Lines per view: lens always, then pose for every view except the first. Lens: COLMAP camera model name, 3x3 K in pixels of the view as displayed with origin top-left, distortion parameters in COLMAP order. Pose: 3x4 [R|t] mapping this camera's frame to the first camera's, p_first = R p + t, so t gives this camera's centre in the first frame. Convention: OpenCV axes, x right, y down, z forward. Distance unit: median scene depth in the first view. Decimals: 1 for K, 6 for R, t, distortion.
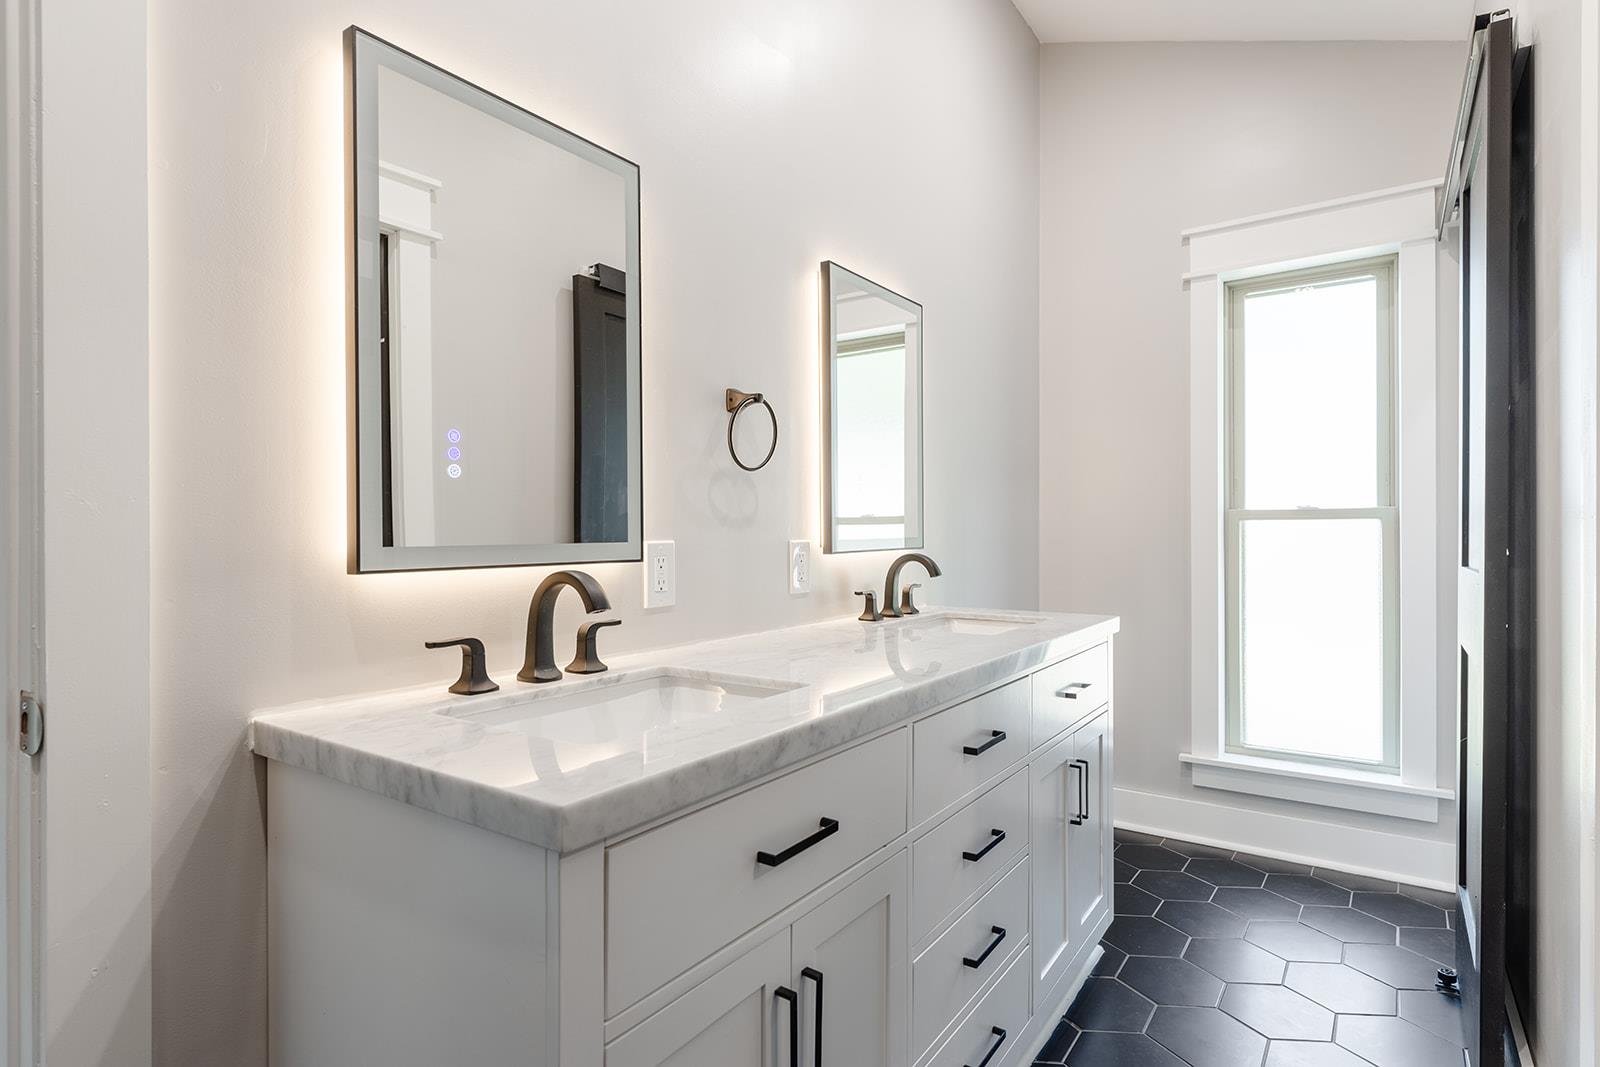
lens RADIAL K [[851.7, 0, 799.6], [0, 851.7, 533.9], [0, 0, 1]] dist [-0.004065, -0.000132]
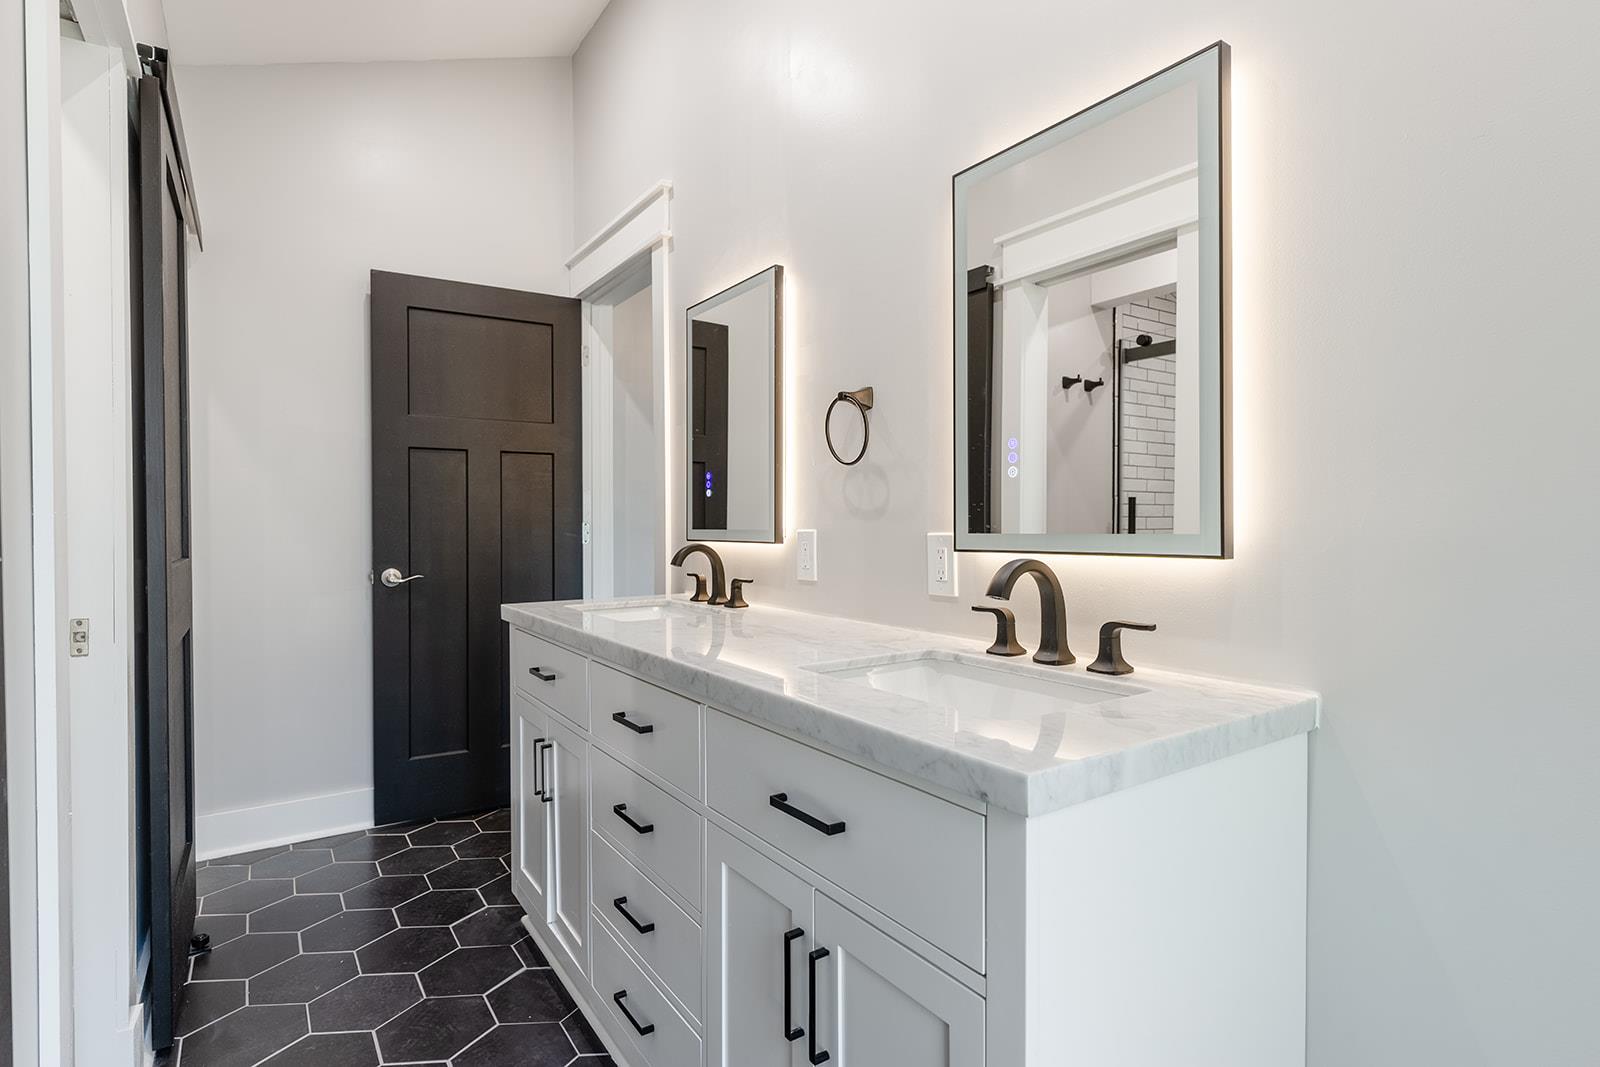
lens RADIAL K [[821.7, 0, 800.6], [0, 821.7, 529.4], [0, 0, 1]] dist [0.000182, 0.000088]
pose [[-0.367249, 0.015027, -0.930001, 0.903208], [0.001424, 0.999877, 0.015594, -0.011281], [0.930122, 0.004402, -0.367225, 1.293954]]
